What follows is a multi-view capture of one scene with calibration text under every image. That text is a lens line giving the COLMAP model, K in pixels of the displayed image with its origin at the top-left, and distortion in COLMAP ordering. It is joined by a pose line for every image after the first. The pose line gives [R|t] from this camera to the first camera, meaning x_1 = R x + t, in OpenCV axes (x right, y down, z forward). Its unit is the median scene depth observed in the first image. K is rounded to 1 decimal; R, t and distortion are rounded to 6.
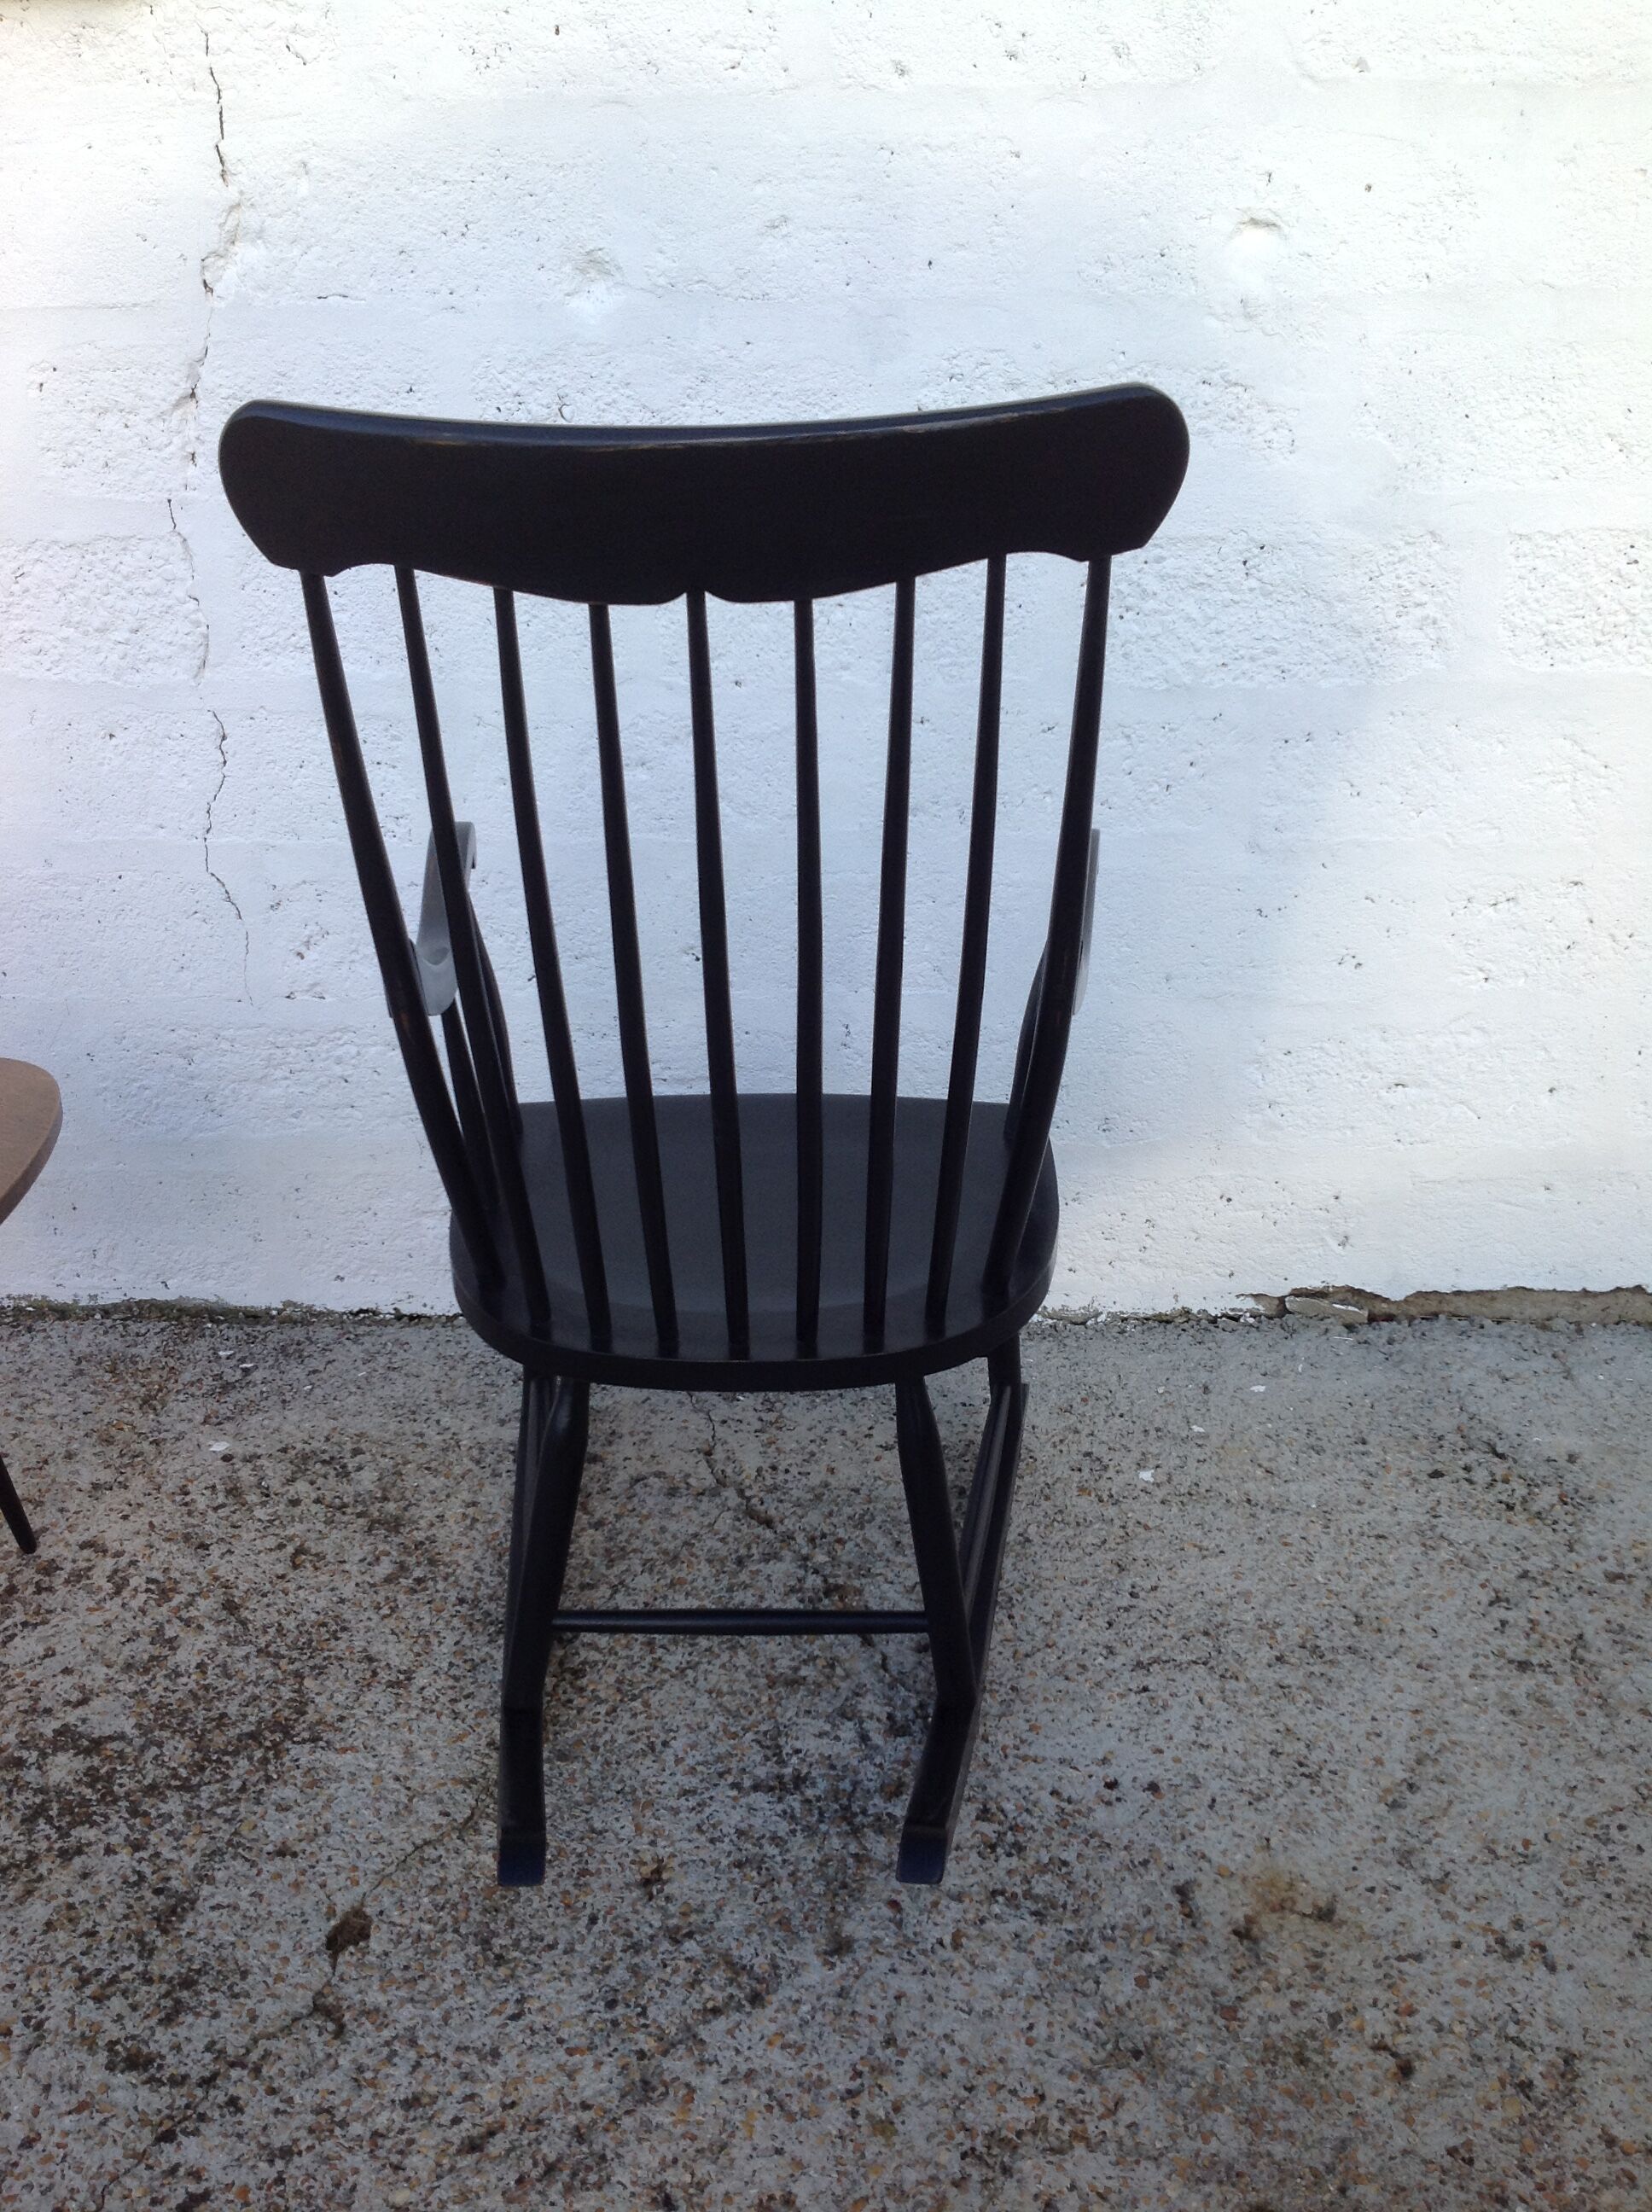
lens RADIAL K [[2109.0, 0, 865.4], [0, 2109.0, 1112.8], [0, 0, 1]] dist [0.123400, -0.288149]
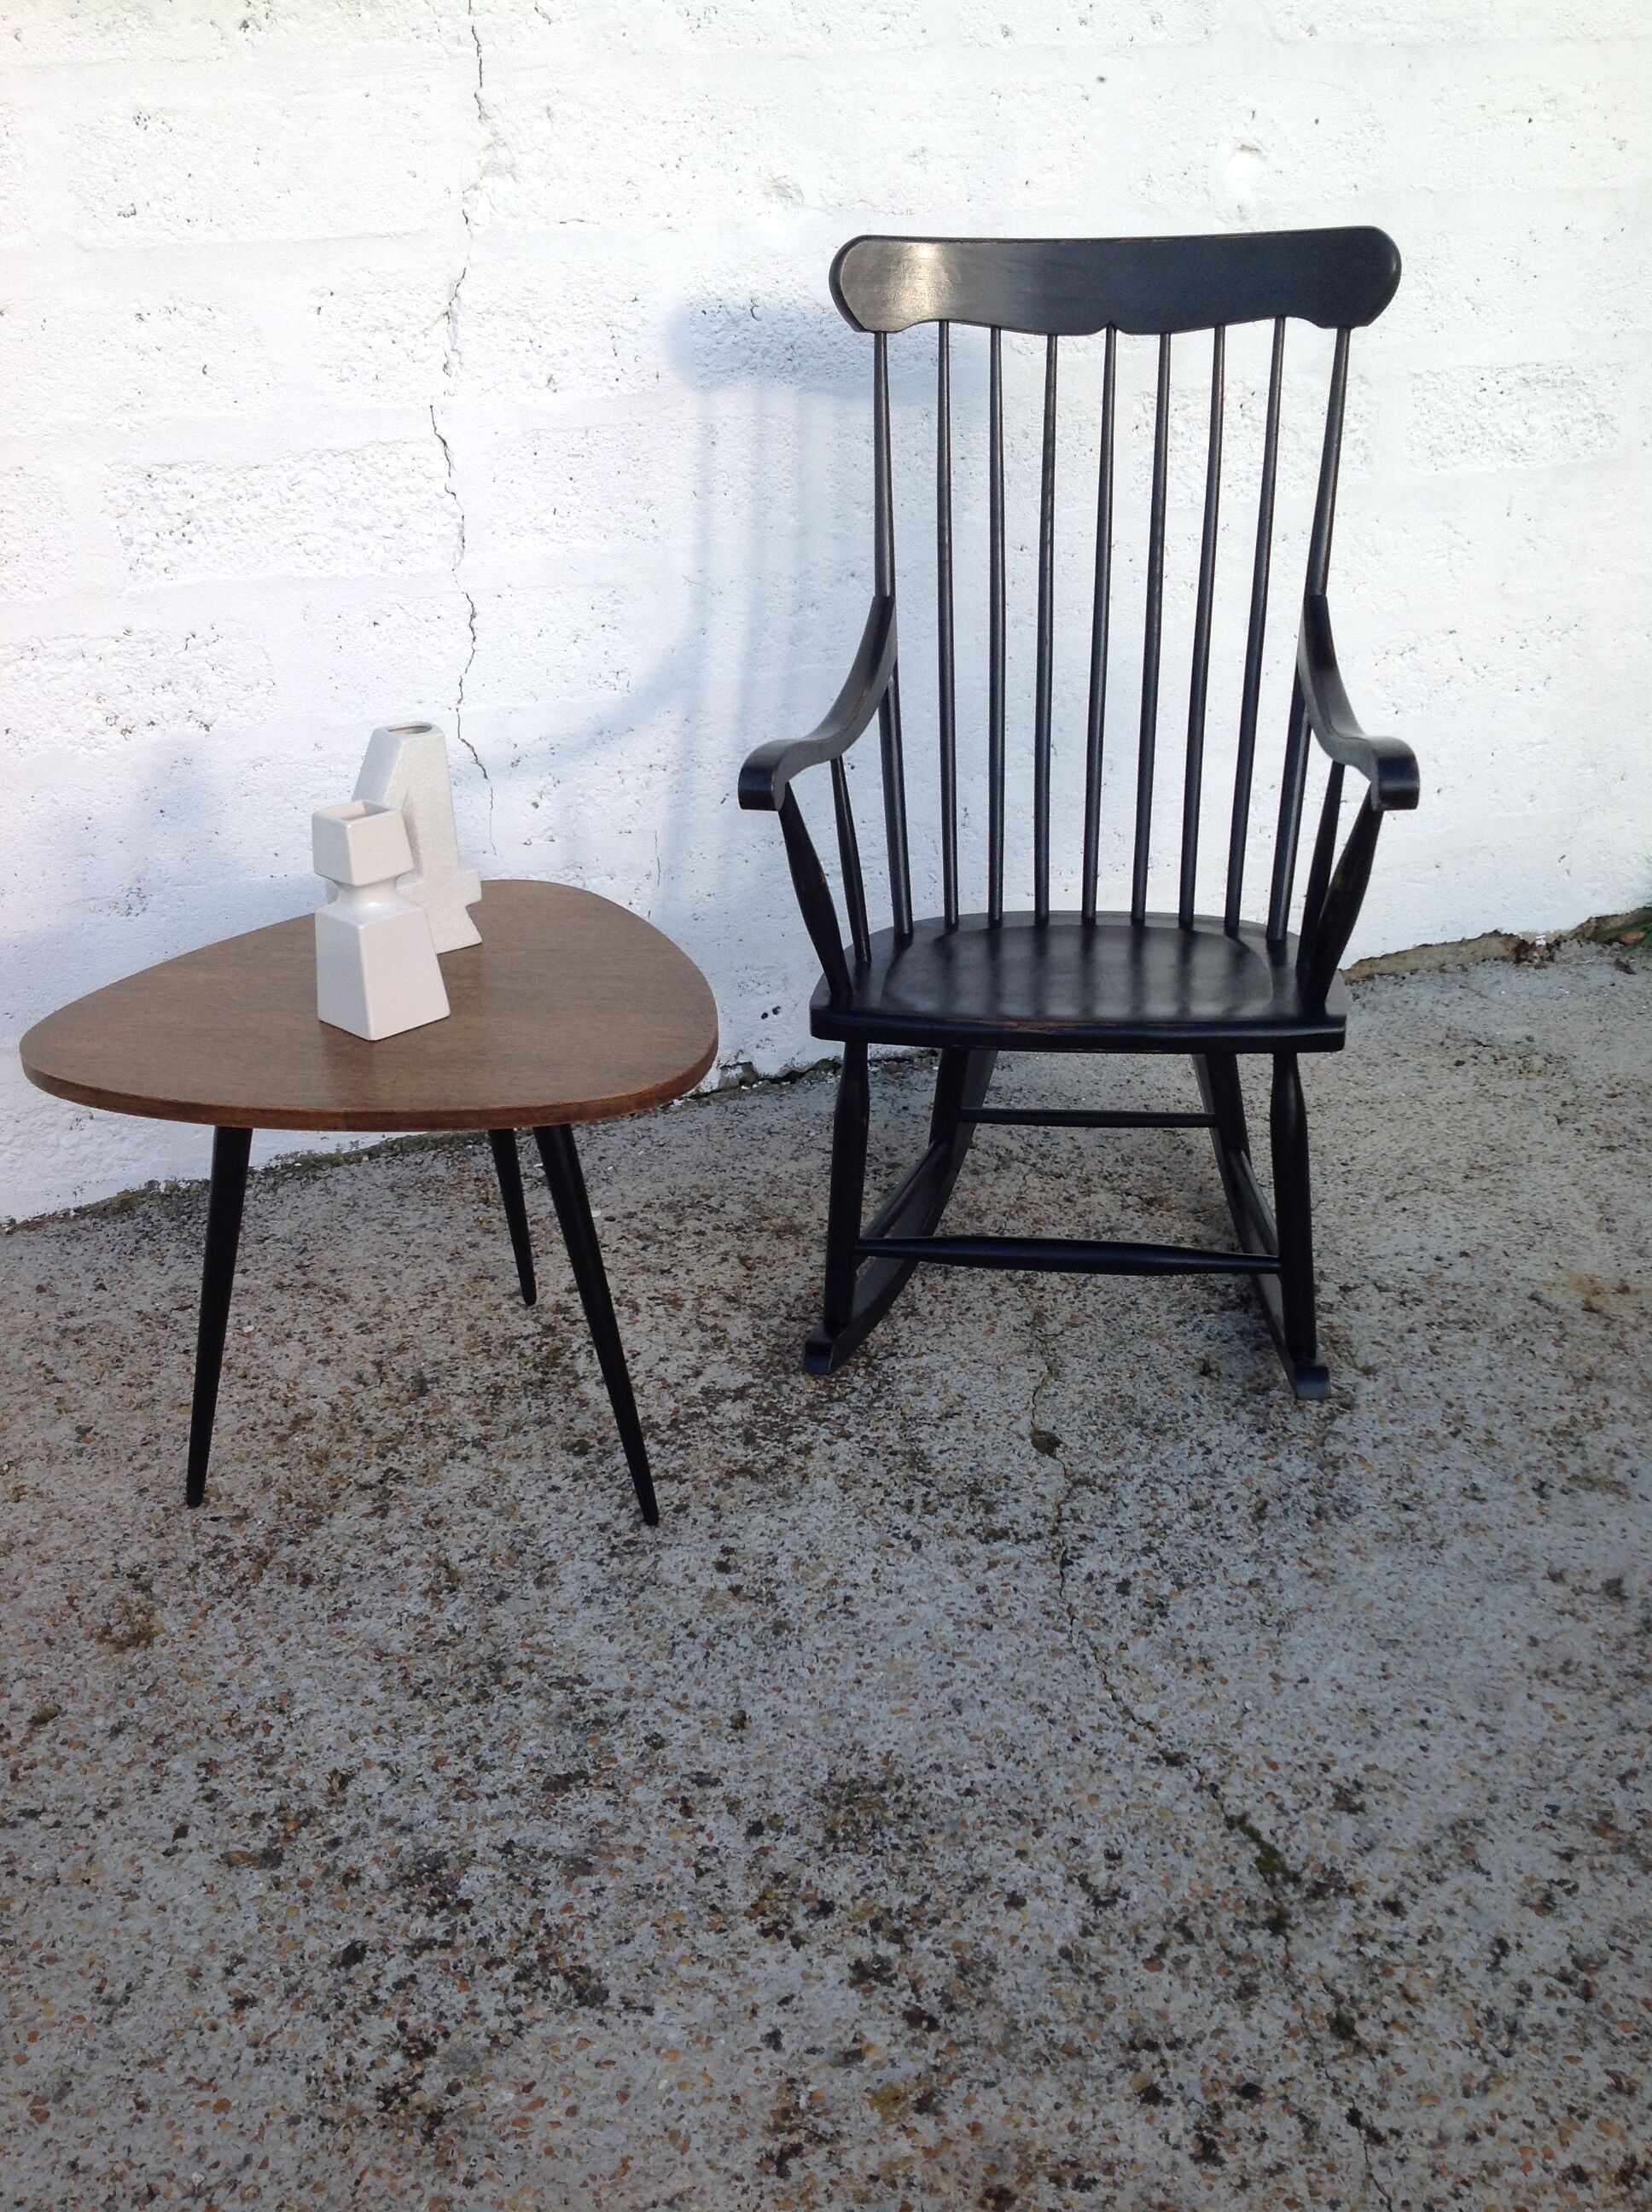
lens RADIAL K [[2160.2, 0, 826.0], [0, 2160.2, 1106.0], [0, 0, 1]] dist [0.239756, -0.511116]
pose [[0.917012, -0.168668, 0.361442, -0.700459], [0.165304, 0.985413, 0.040455, 0.080368], [-0.362993, 0.022650, 0.931517, -0.199566]]
